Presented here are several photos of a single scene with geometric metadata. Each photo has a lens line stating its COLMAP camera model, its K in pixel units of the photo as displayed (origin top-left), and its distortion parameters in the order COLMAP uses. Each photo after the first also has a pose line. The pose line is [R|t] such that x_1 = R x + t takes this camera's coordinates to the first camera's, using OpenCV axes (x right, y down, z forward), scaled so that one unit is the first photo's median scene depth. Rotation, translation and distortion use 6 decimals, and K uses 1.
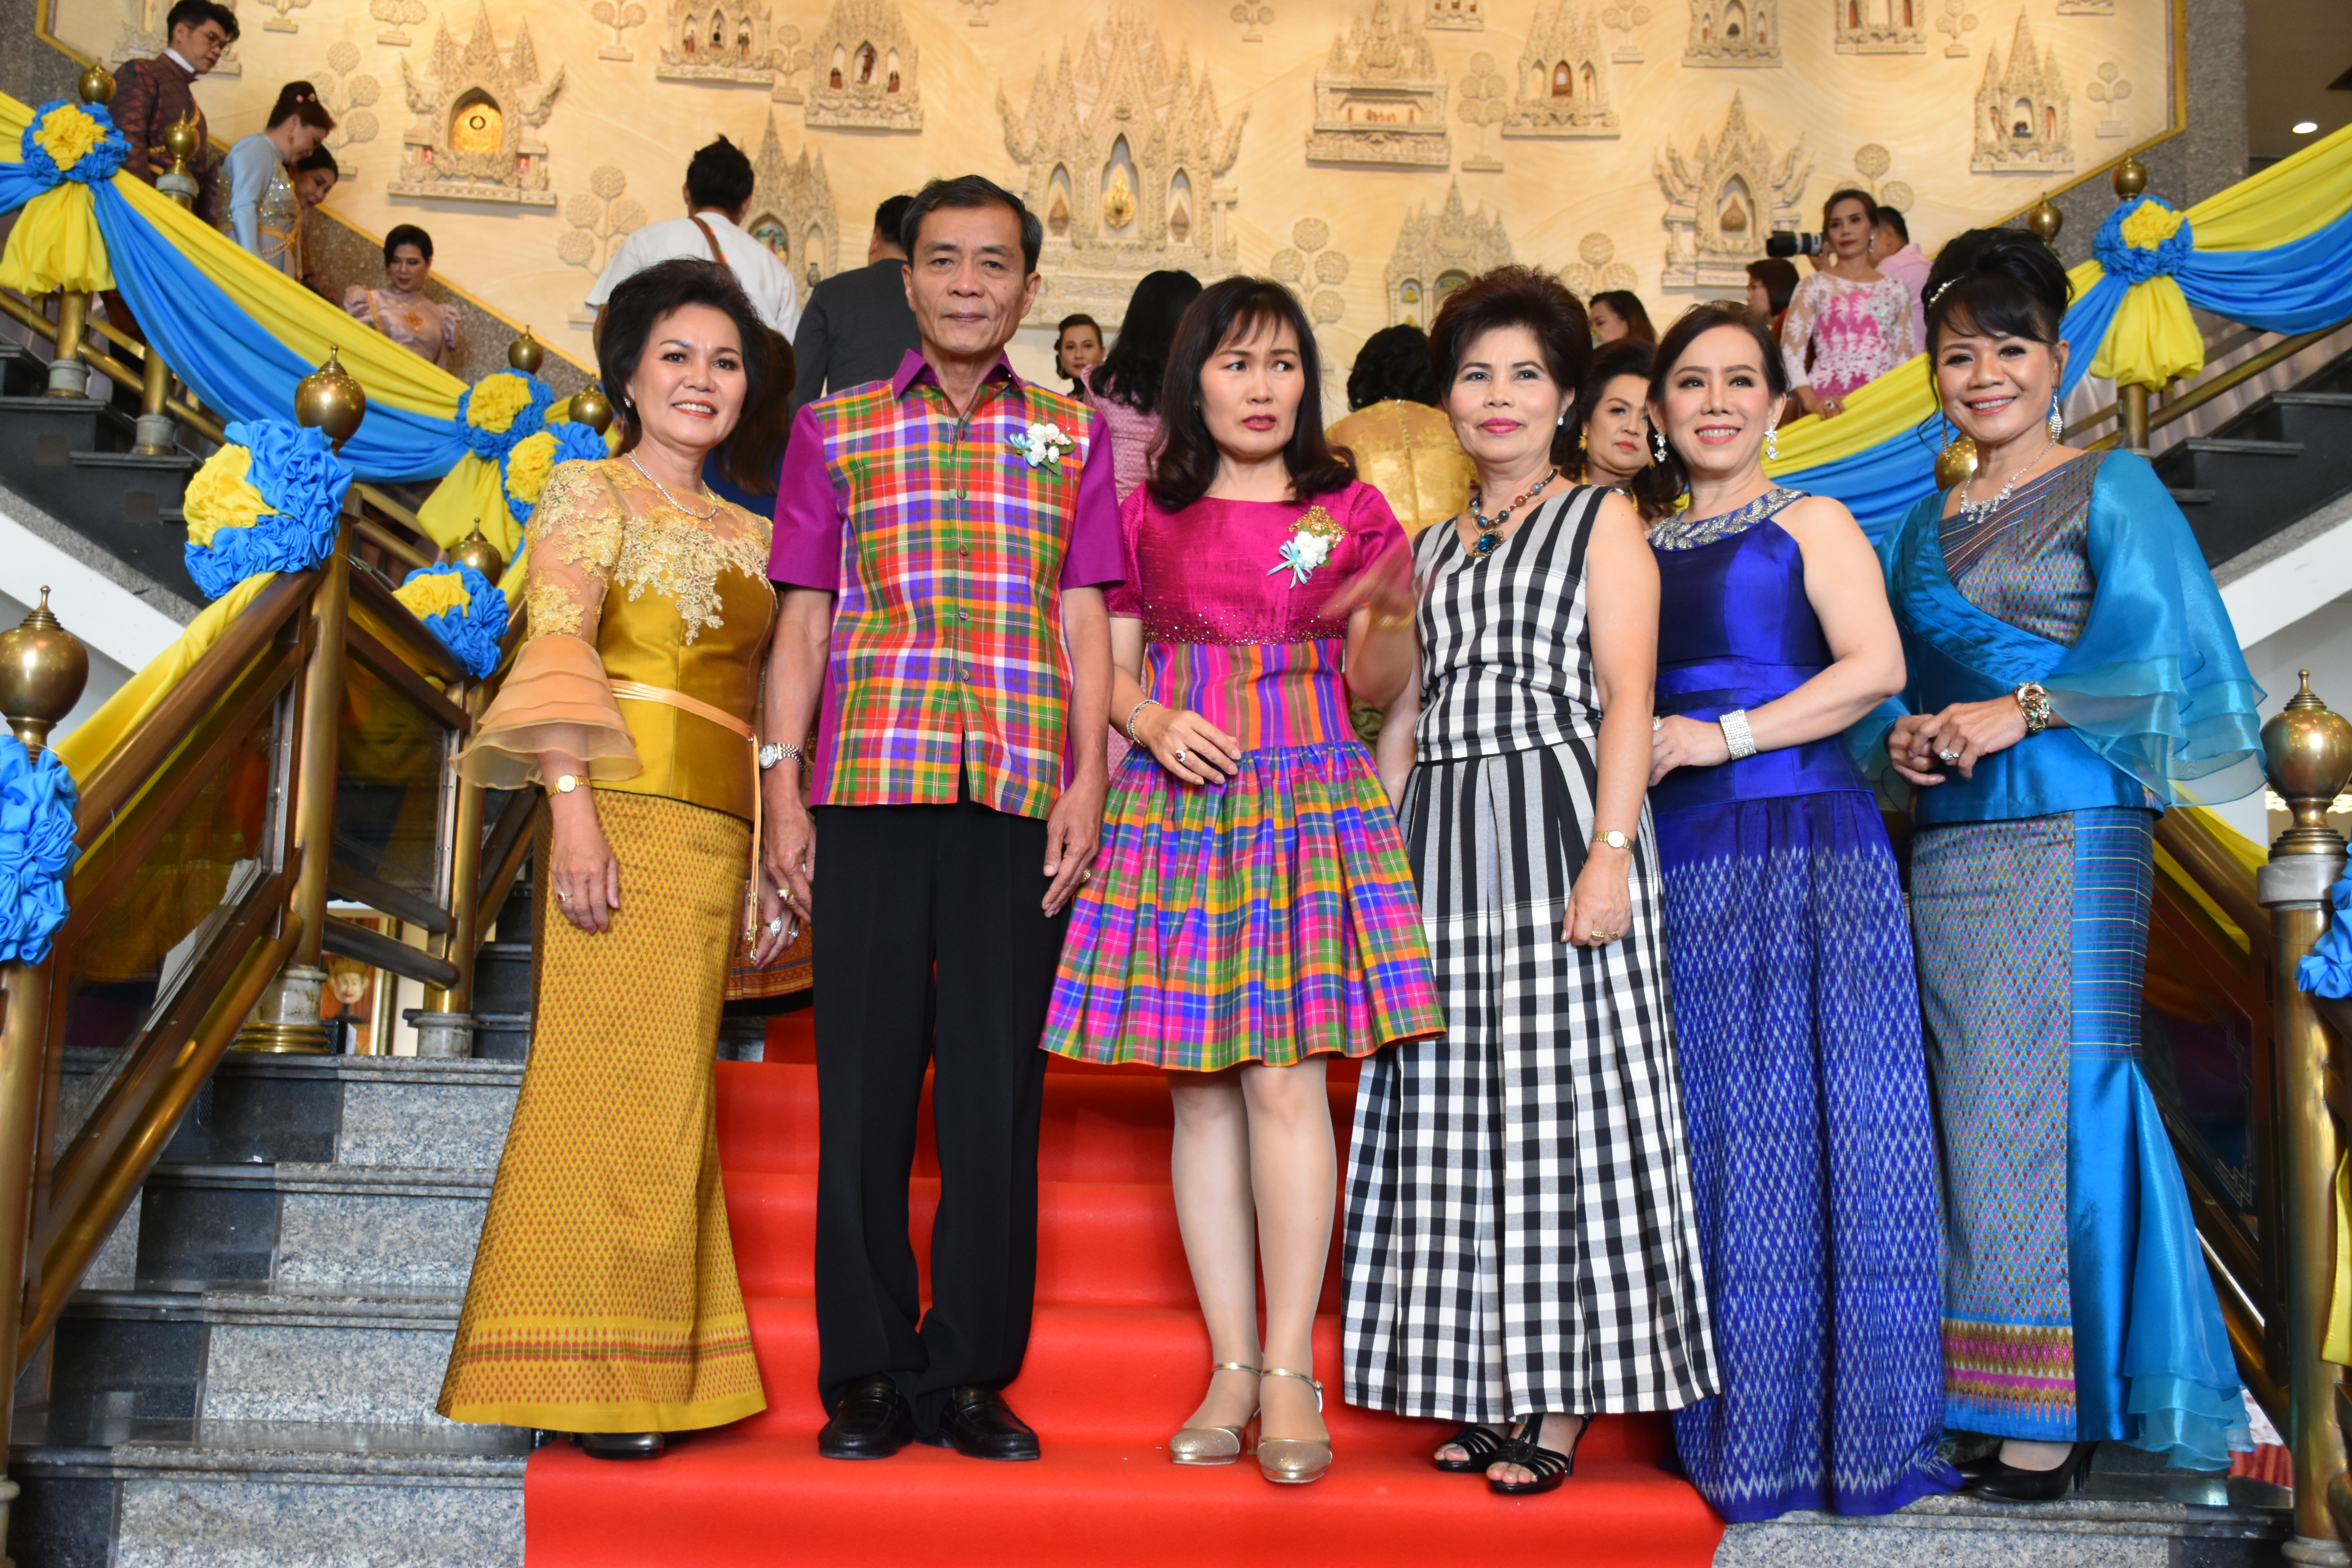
lens RADIAL K [[2652.2, 0, 1160.7], [0, 2652.2, 783.5], [0, 0, 1]] dist [0.008956, 0.018500]
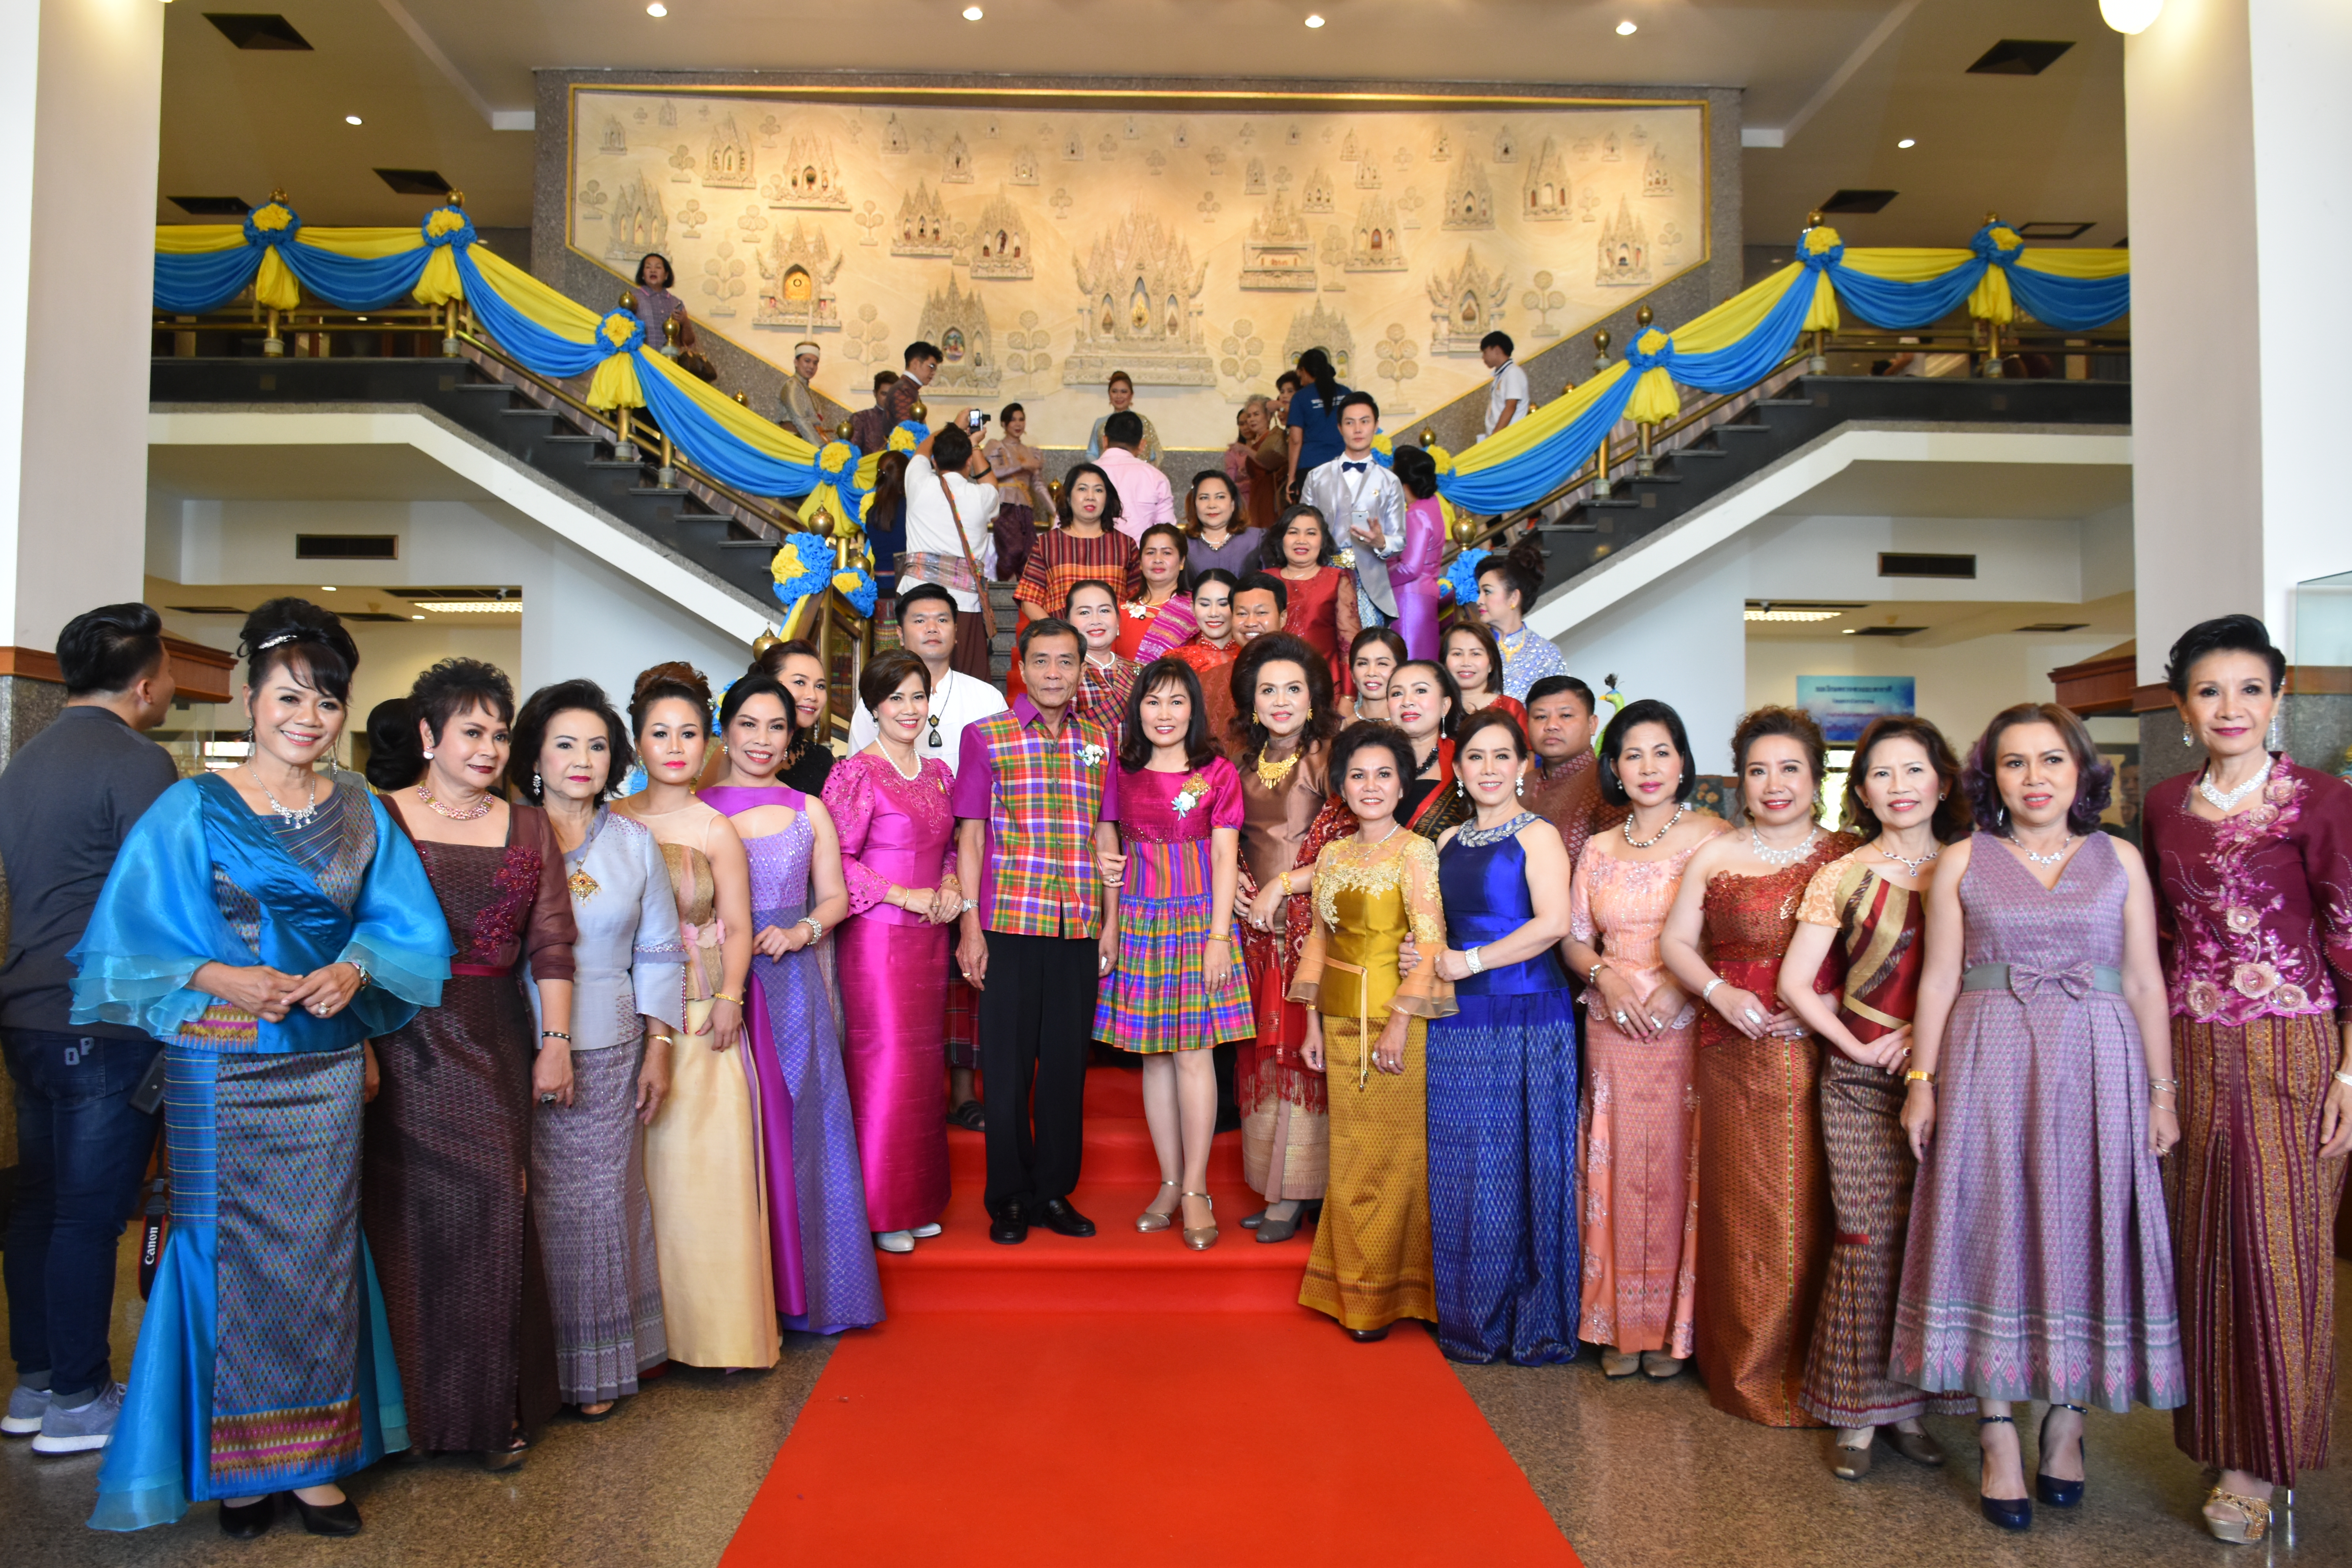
lens RADIAL K [[1799.0, 0, 1173.3], [0, 1799.0, 782.1], [0, 0, 1]] dist [-0.017918, -0.000593]
pose [[0.999588, -0.024684, -0.014678, 0.018498], [0.026145, 0.993644, 0.109489, -0.029565], [0.011882, -0.109827, 0.993880, -0.295571]]
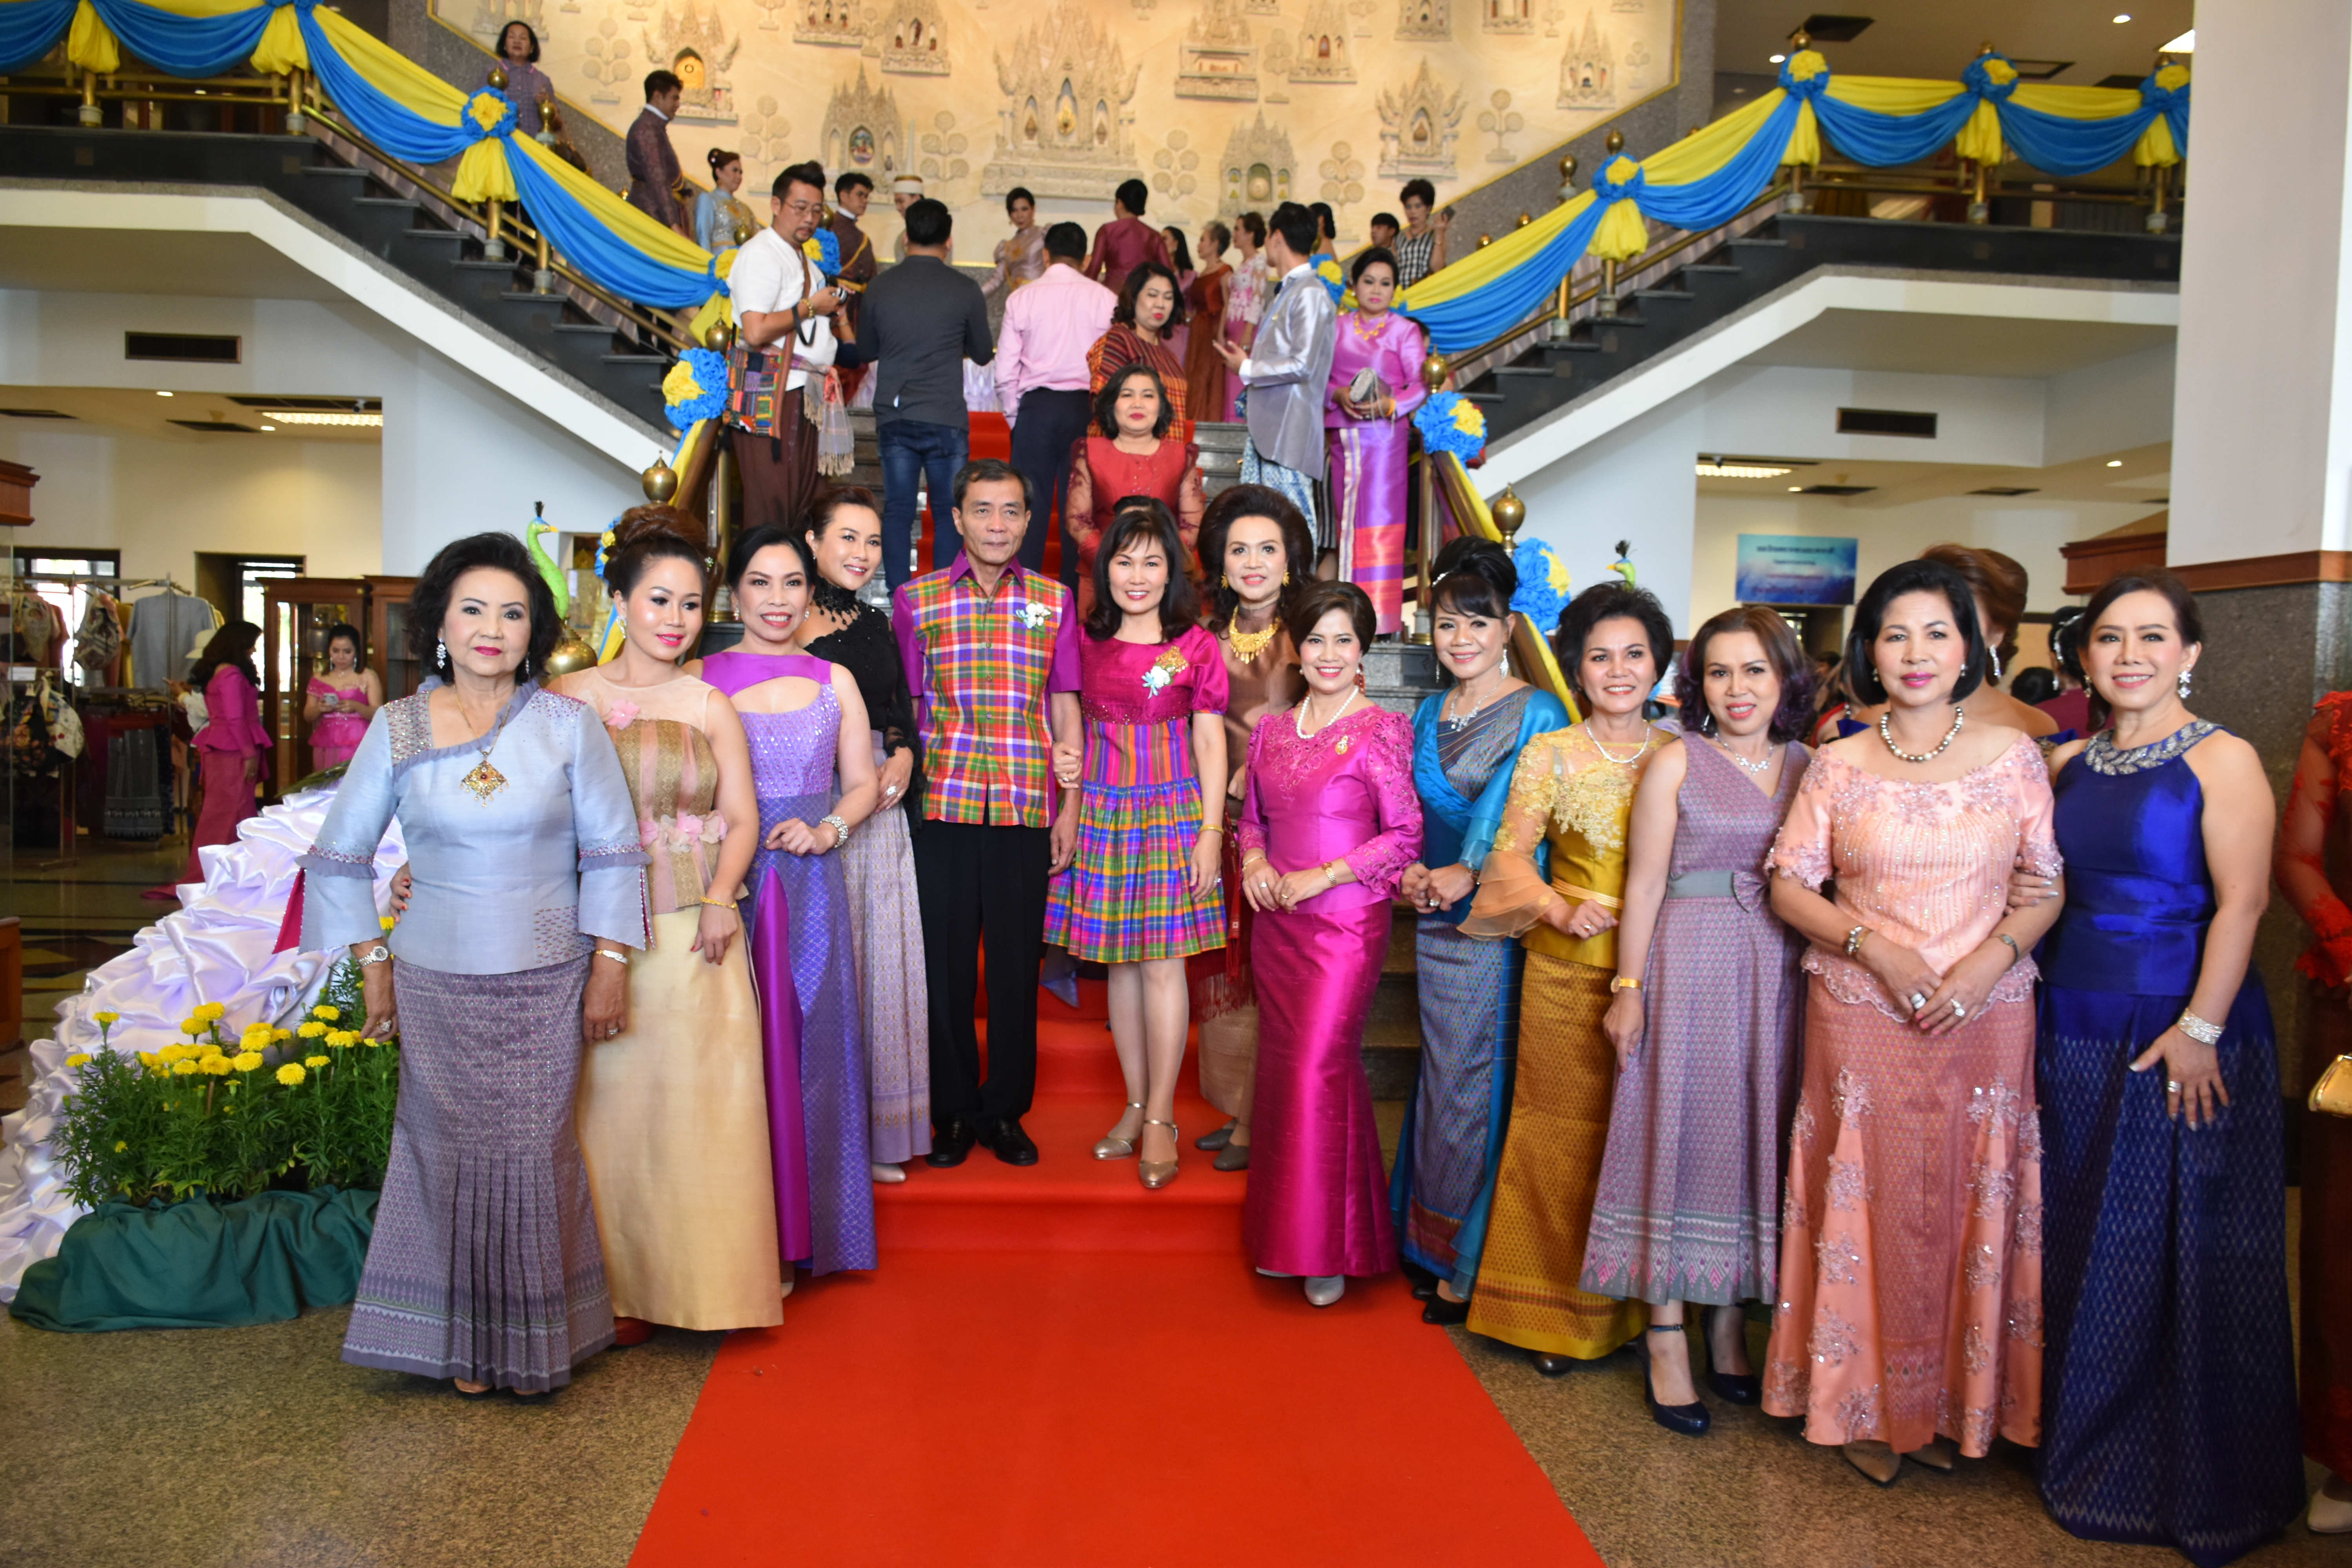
lens RADIAL K [[1825.6, 0, 1175.0], [0, 1825.6, 781.6], [0, 0, 1]] dist [-0.004934, -0.008190]
pose [[0.999162, -0.003190, 0.040817, 0.005306], [-0.004898, 0.980484, 0.196537, -0.031174], [-0.040647, -0.196572, 0.979647, -0.247182]]
